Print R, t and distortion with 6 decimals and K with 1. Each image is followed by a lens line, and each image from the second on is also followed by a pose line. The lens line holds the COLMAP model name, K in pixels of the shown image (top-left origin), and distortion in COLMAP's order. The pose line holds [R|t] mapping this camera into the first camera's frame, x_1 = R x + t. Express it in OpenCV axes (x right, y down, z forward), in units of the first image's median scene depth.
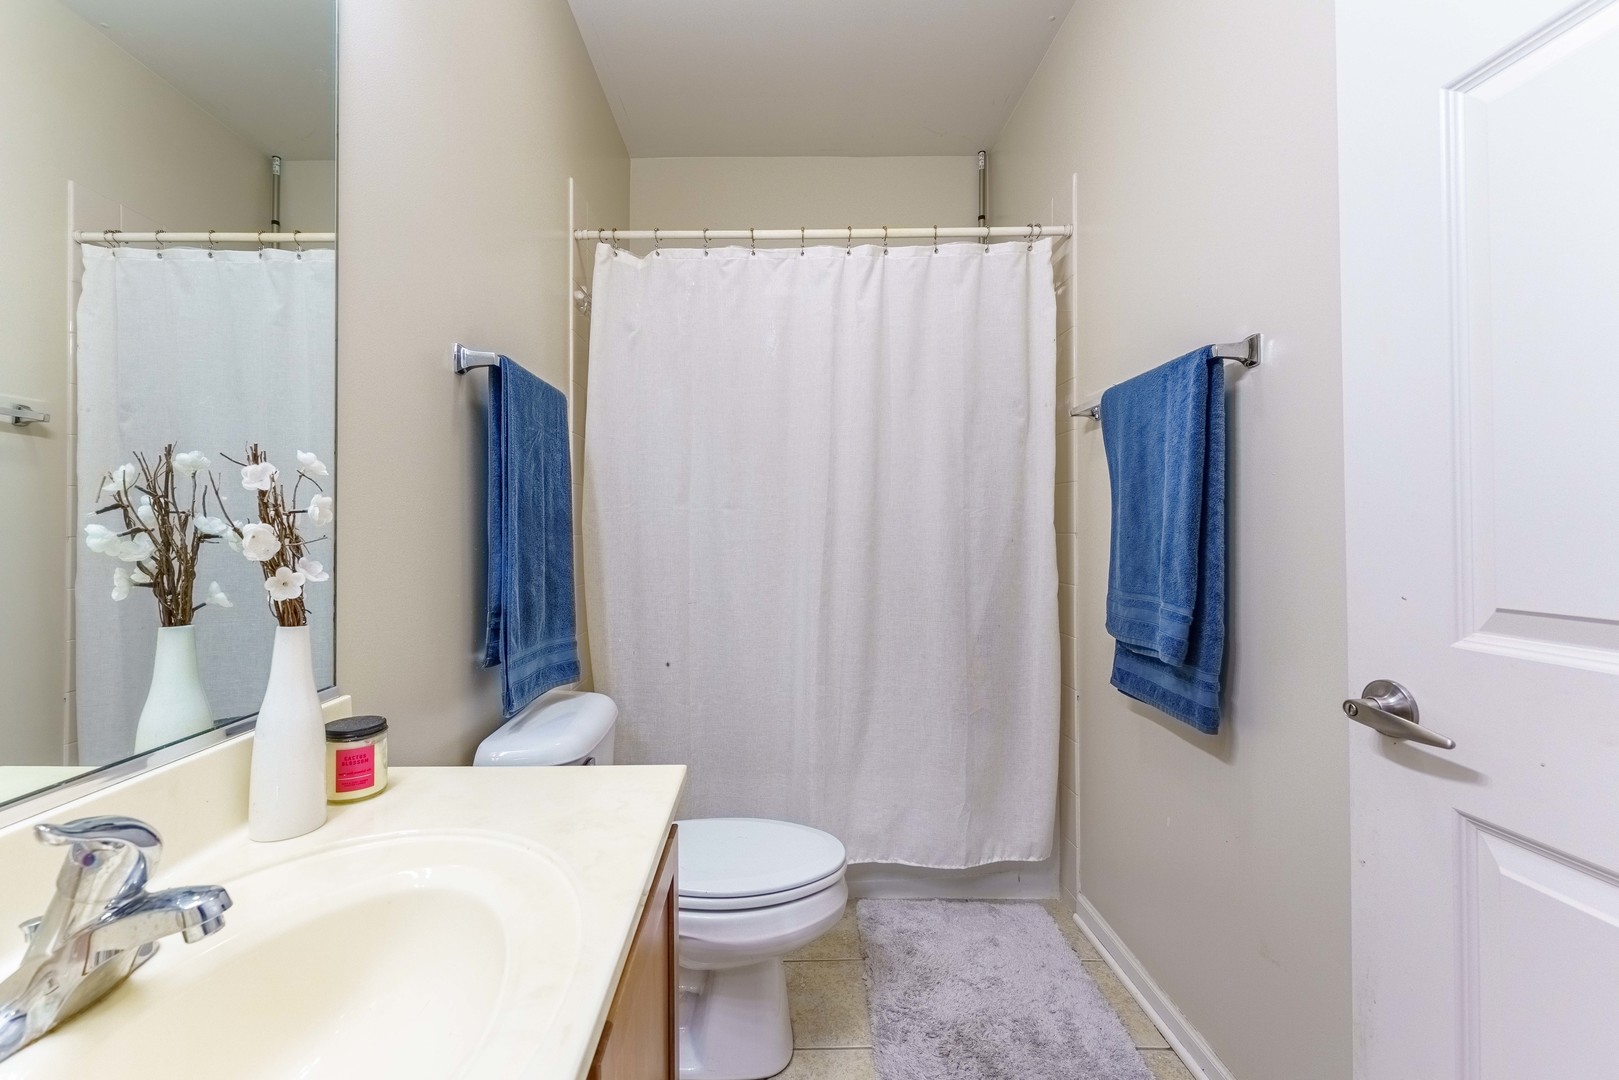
lens RADIAL K [[675.6, 0, 806.5], [0, 675.6, 526.4], [0, 0, 1]] dist [0.001372, 0.000124]
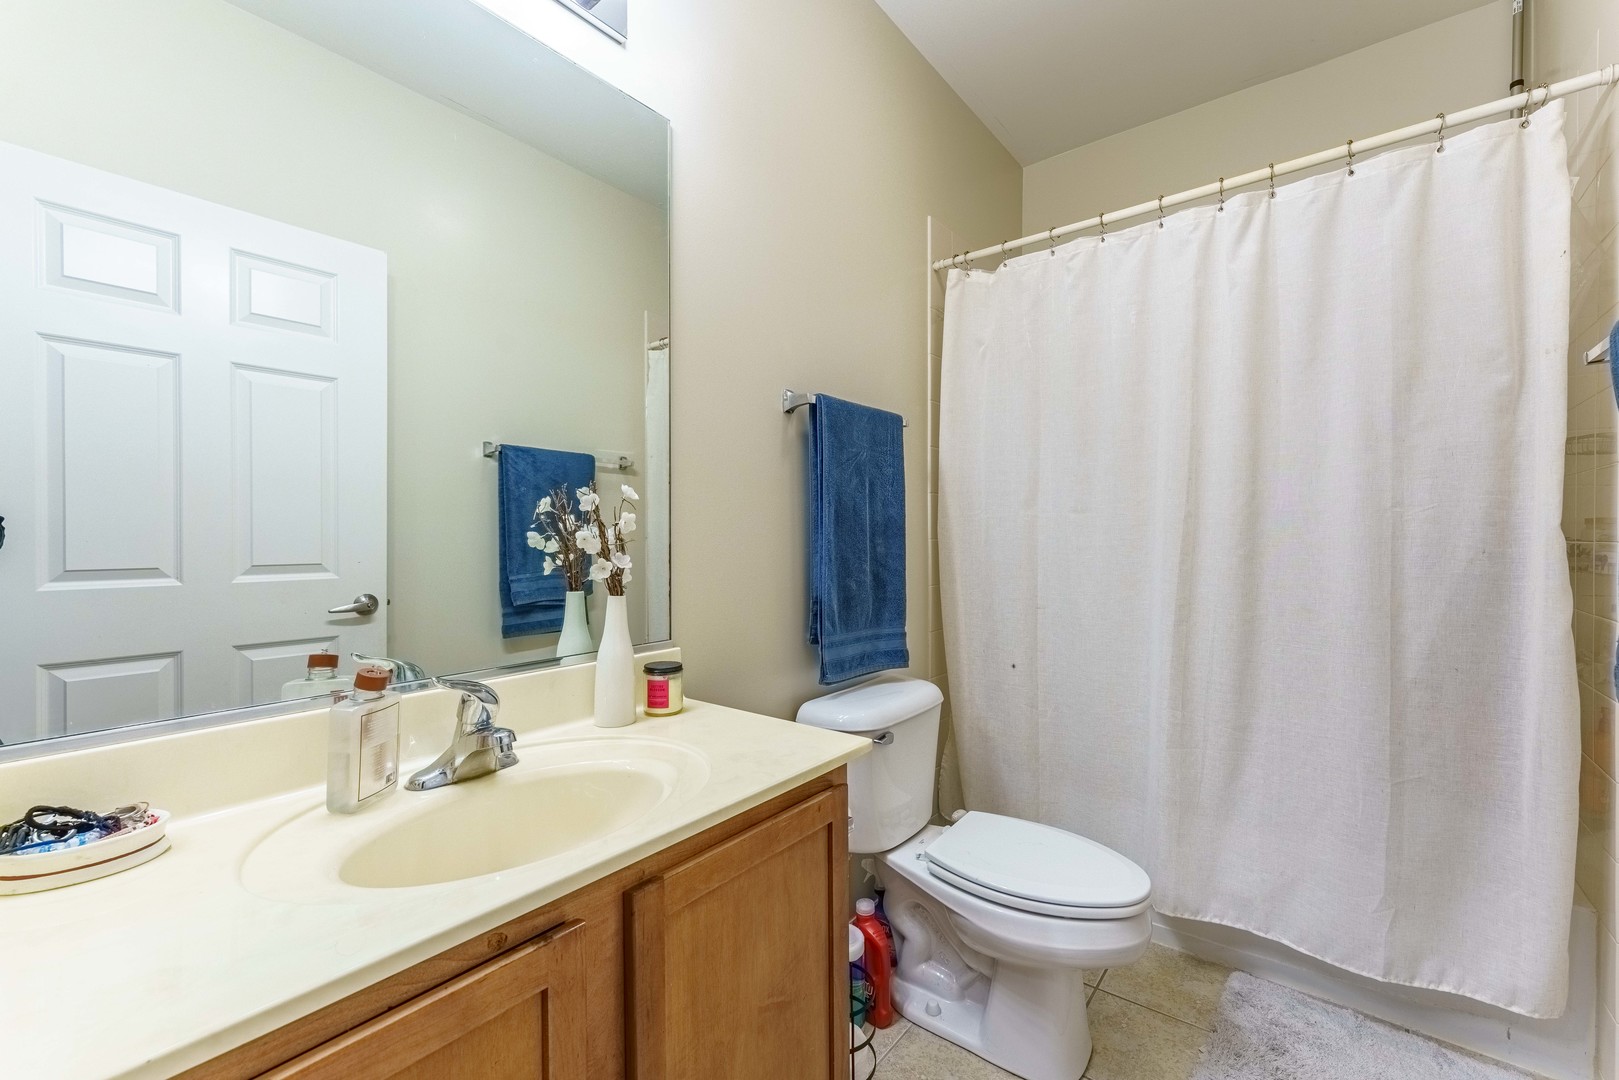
lens RADIAL K [[667.2, 0, 809.5], [0, 667.2, 540.0], [0, 0, 1]] dist [-0.000380, -0.000119]
pose [[0.785240, 0.007525, -0.619146, 0.183317], [0.001425, 0.999902, 0.013959, -0.001569], [0.619190, -0.011843, 0.785152, 0.017099]]
